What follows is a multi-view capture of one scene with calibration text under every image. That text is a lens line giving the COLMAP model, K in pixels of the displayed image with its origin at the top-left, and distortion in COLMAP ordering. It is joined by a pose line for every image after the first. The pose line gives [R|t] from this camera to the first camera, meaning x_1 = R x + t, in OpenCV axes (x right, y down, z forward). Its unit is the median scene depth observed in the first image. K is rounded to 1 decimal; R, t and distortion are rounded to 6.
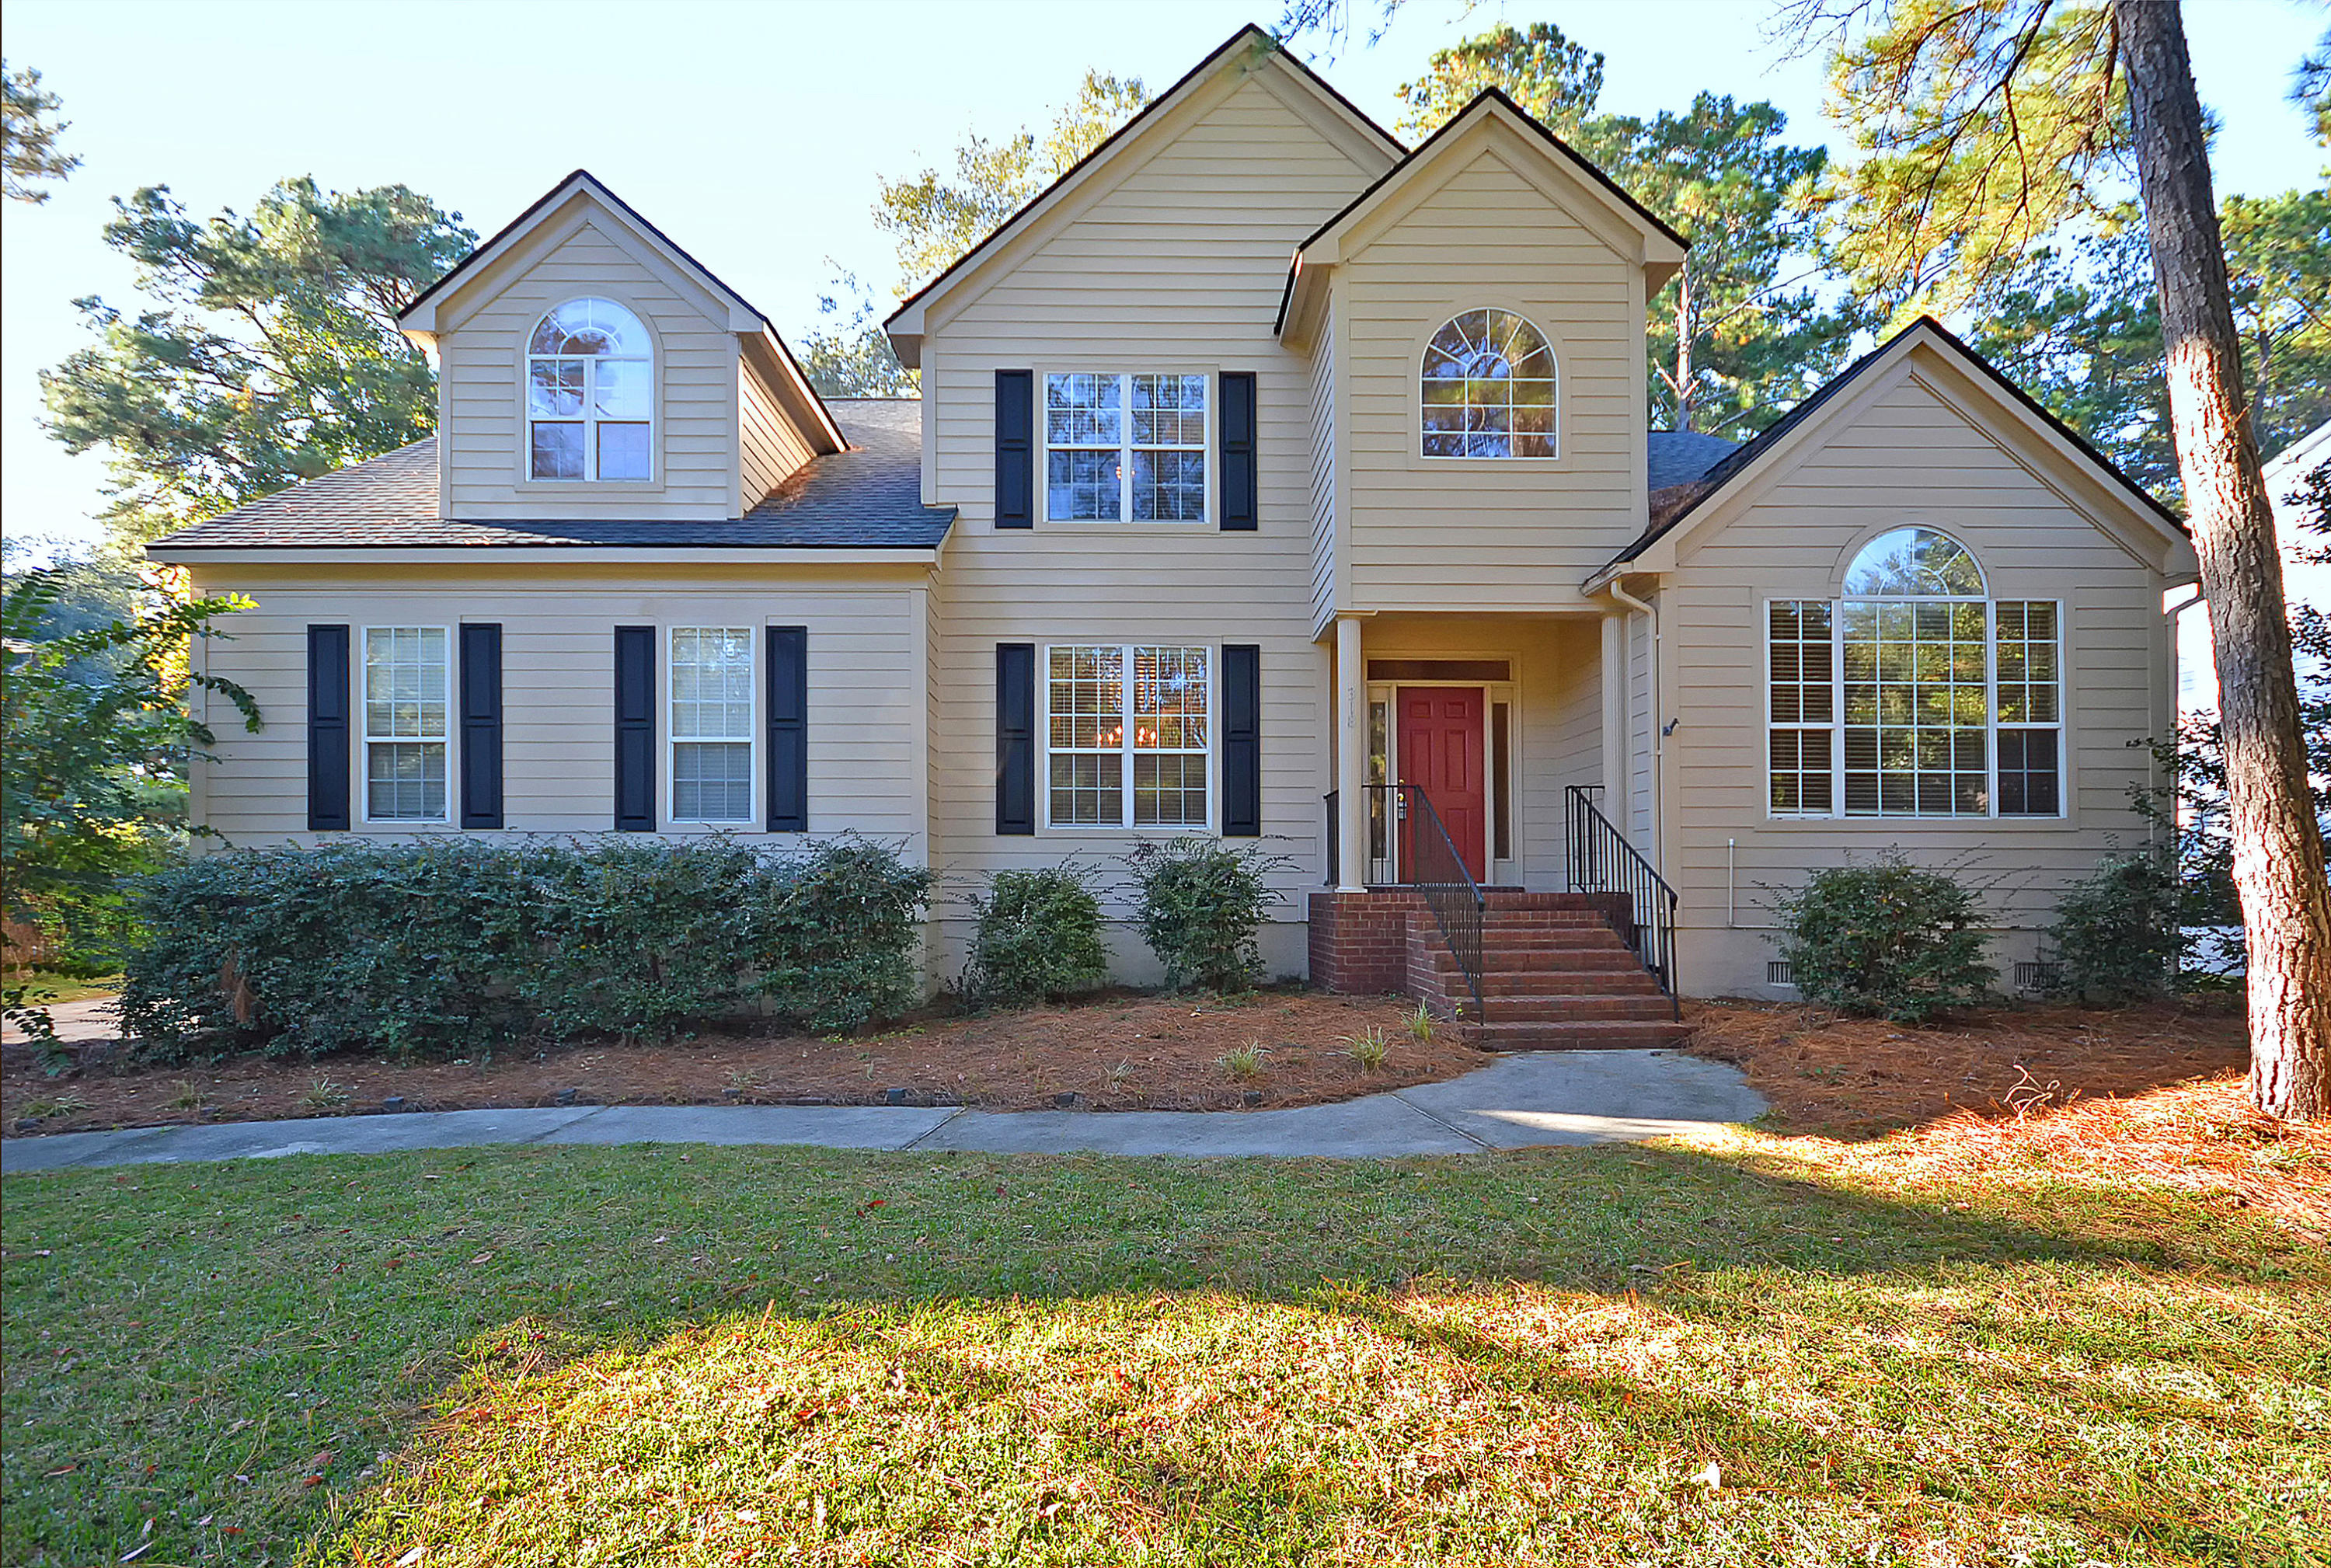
lens RADIAL K [[1098.7, 0, 1165.5], [0, 1098.7, 784.0], [0, 0, 1]] dist [0.011806, -0.013836]
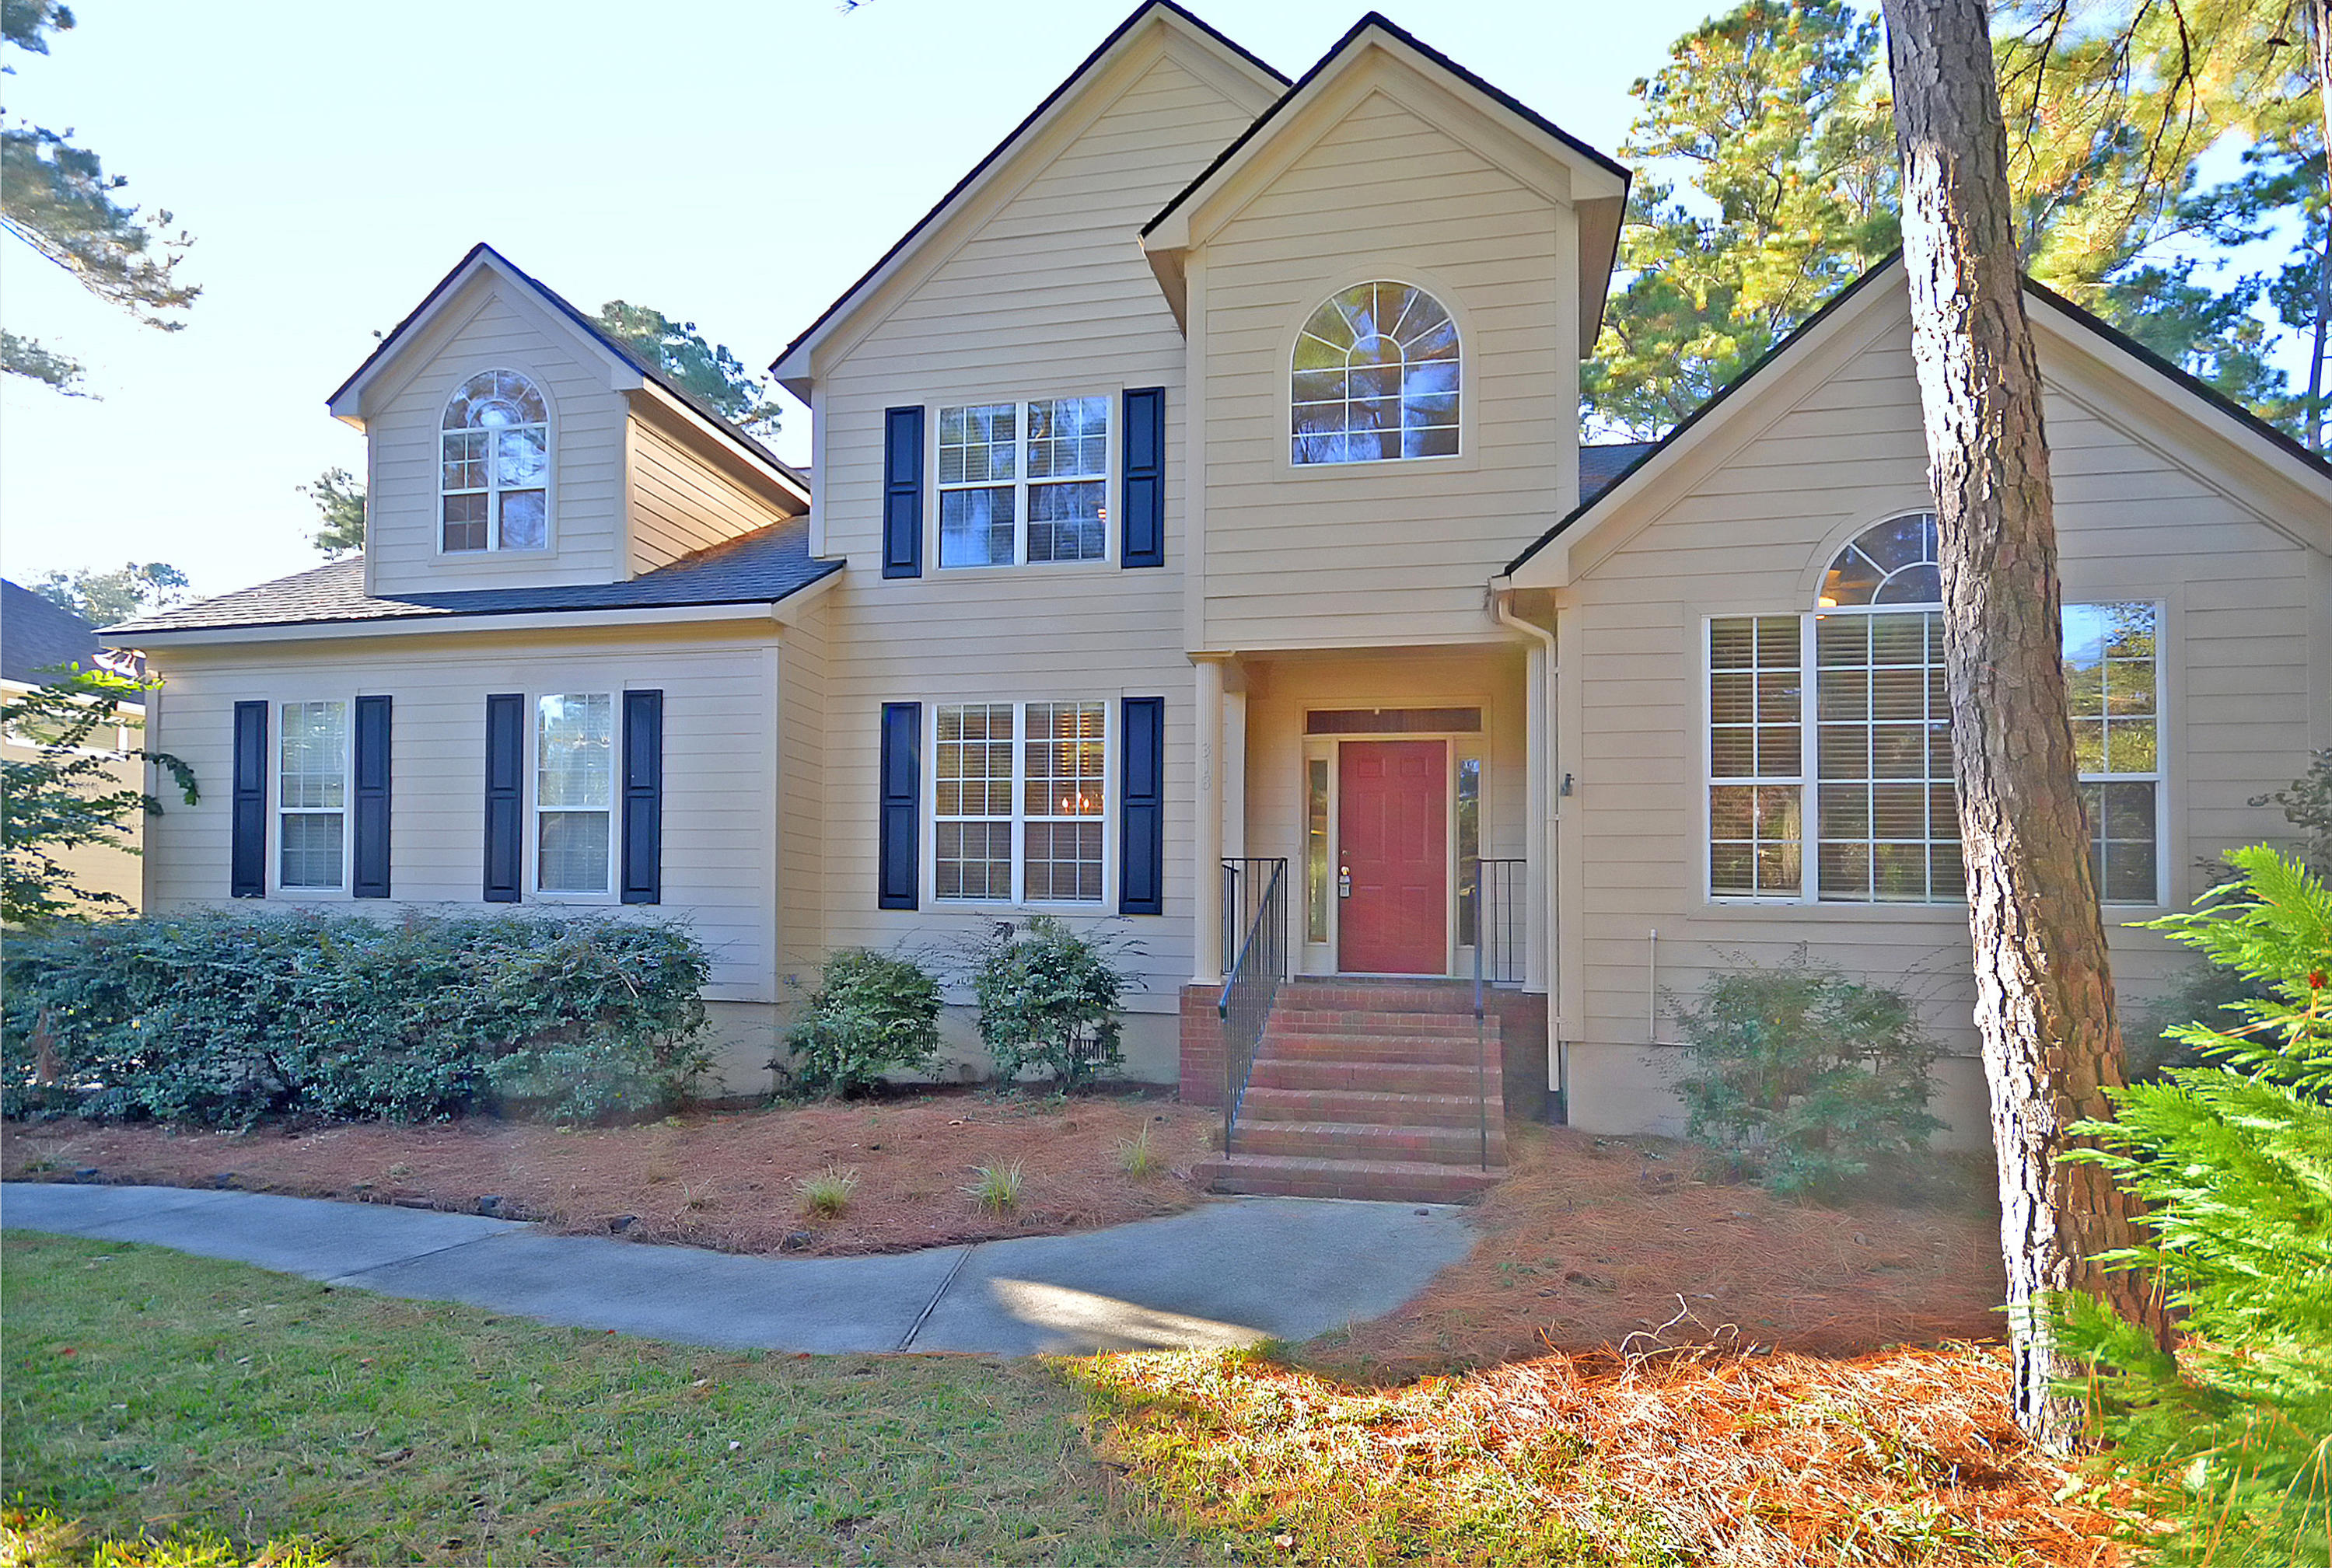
lens RADIAL K [[1126.9, 0, 1159.7], [0, 1126.9, 845.2], [0, 0, 1]] dist [0.000056, -0.001024]
pose [[0.976495, 0.000603, -0.215540, 0.314379], [-0.001762, 0.999985, -0.005184, -0.003743], [0.215534, 0.005441, 0.976481, 0.140615]]
